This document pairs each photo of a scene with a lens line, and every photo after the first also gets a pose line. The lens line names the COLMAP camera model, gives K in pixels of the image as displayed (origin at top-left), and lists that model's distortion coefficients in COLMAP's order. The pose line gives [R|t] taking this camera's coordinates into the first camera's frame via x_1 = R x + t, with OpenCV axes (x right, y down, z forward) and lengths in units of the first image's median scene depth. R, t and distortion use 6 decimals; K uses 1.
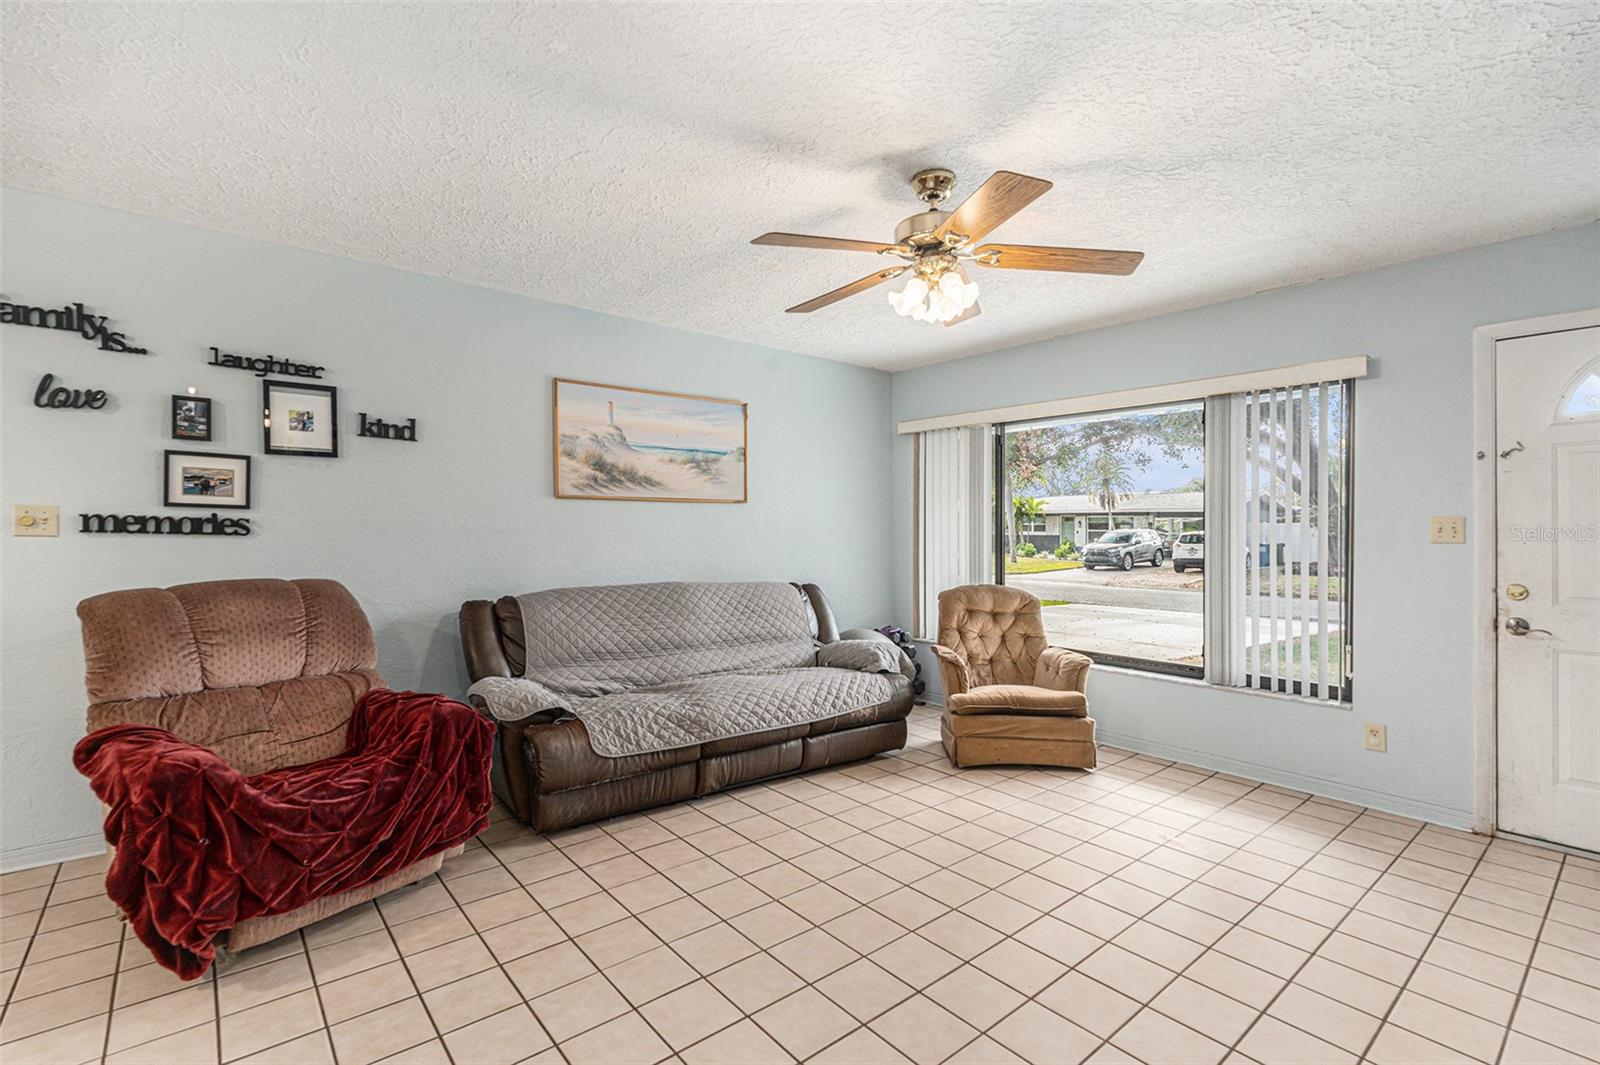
lens RADIAL K [[746.2, 0, 800.0], [0, 746.2, 532.5], [0, 0, 1]] dist [0.002593, 0.000066]
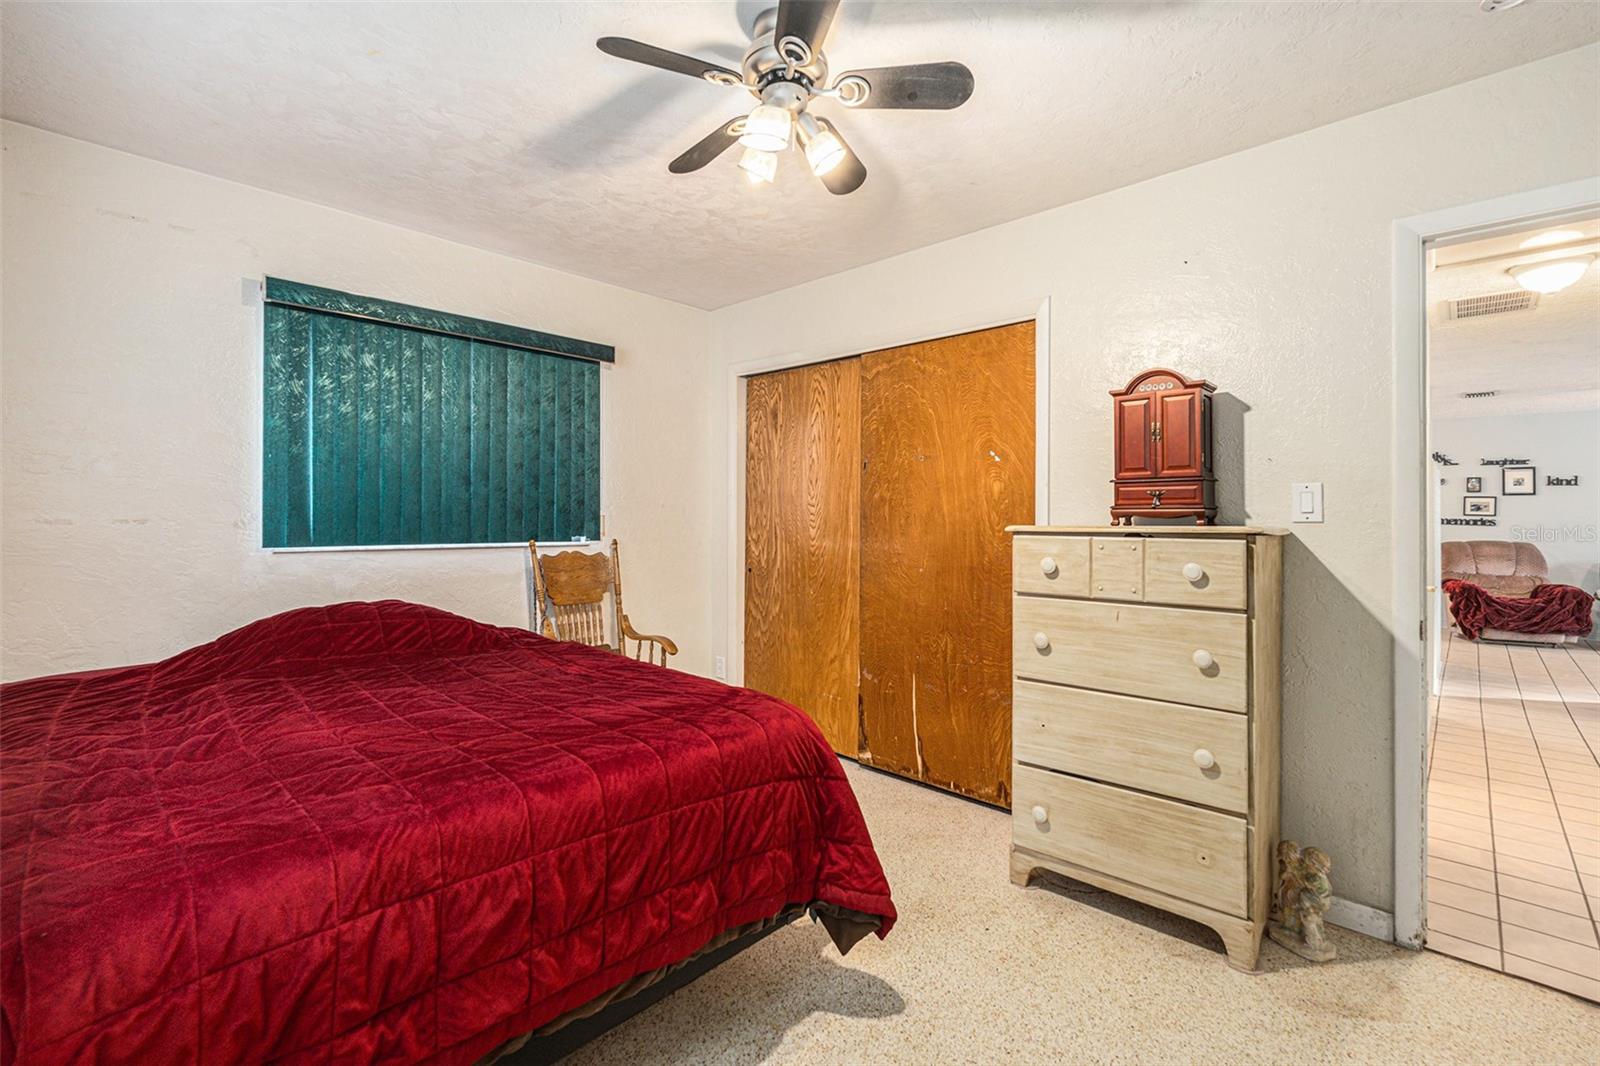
lens RADIAL K [[709.6, 0, 799.6], [0, 709.6, 525.2], [0, 0, 1]] dist [-0.001934, -0.000548]
pose [[0.126606, 0.010686, -0.991895, 1.641667], [-0.005752, 0.999933, 0.010039, -0.010089], [0.991936, 0.004435, 0.126659, -2.016233]]
